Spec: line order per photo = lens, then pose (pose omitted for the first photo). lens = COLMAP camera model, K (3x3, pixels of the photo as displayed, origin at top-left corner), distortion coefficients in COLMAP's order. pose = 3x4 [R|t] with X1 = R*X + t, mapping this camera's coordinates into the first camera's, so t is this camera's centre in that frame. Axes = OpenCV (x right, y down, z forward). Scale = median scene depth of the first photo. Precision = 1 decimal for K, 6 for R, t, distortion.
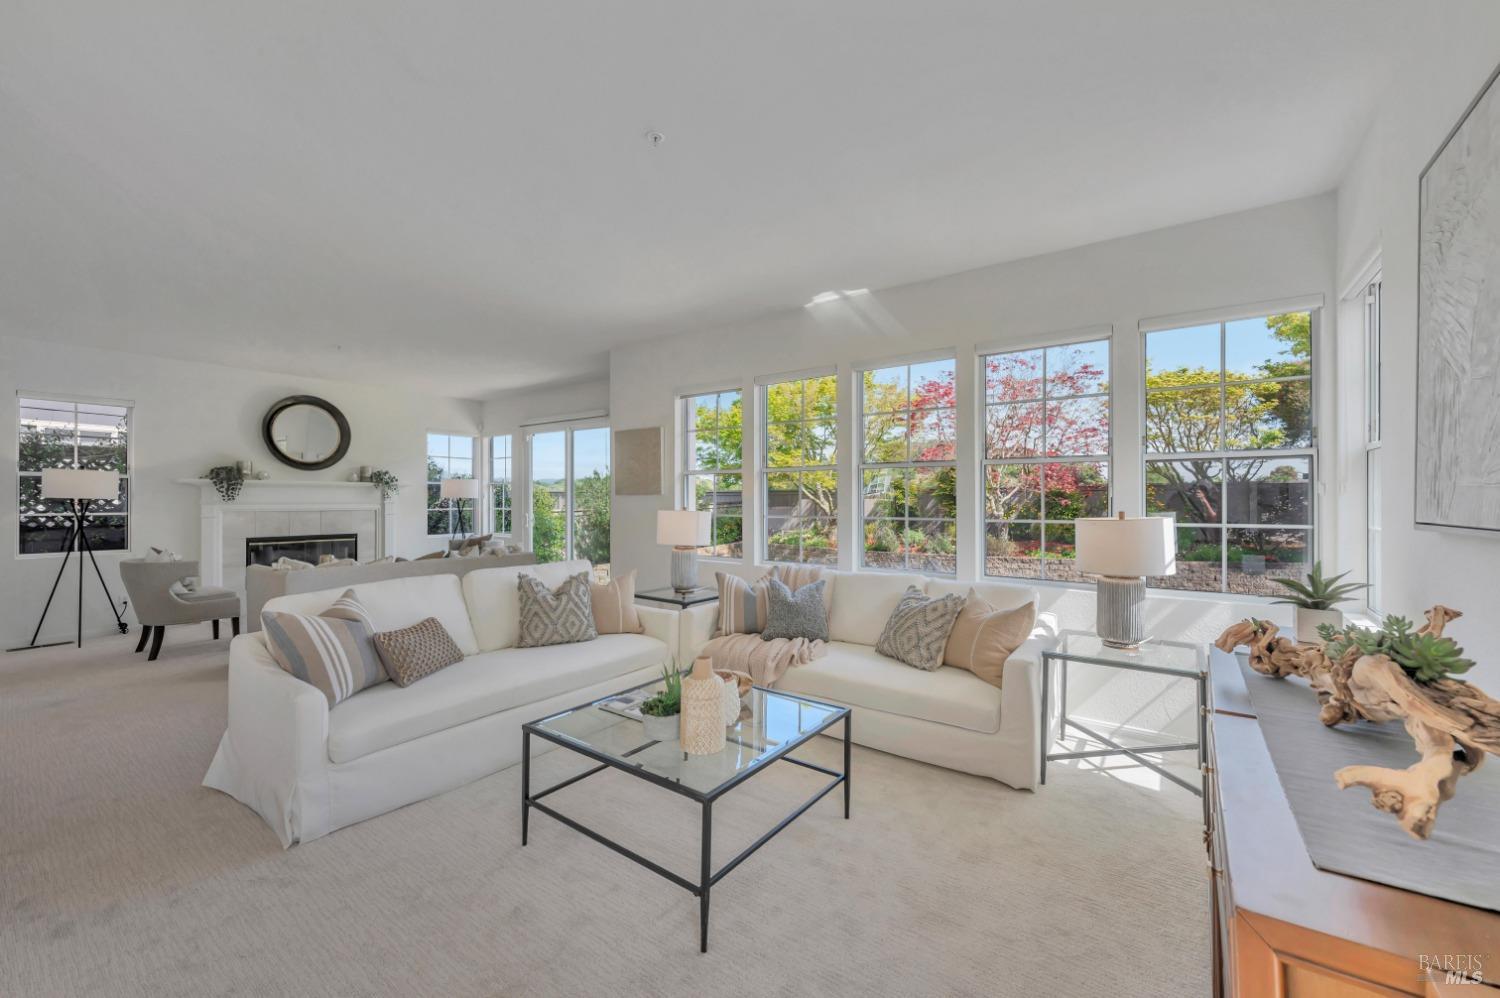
lens RADIAL K [[597.5, 0, 755.0], [0, 597.5, 500.4], [0, 0, 1]] dist [0.002514, 0.000640]
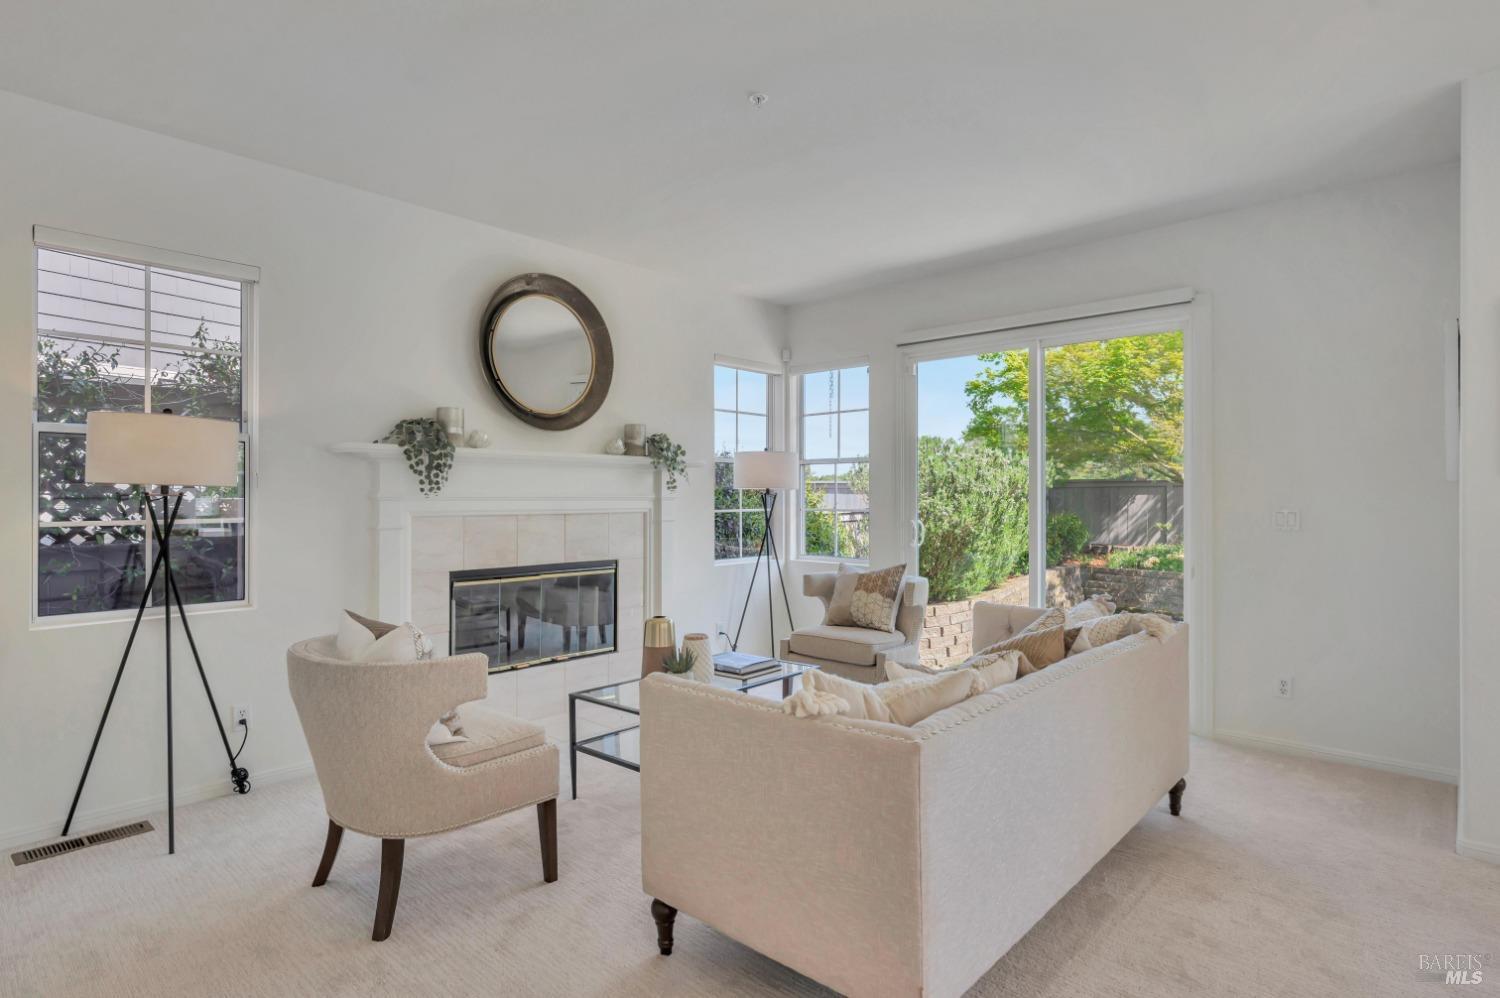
lens RADIAL K [[778.7, 0, 746.8], [0, 778.7, 498.5], [0, 0, 1]] dist [0.011029, -0.000877]
pose [[0.992332, -0.001725, -0.123588, -0.554603], [0.001468, 0.999997, -0.002172, 0.006847], [0.123591, 0.001974, 0.992331, 0.429650]]
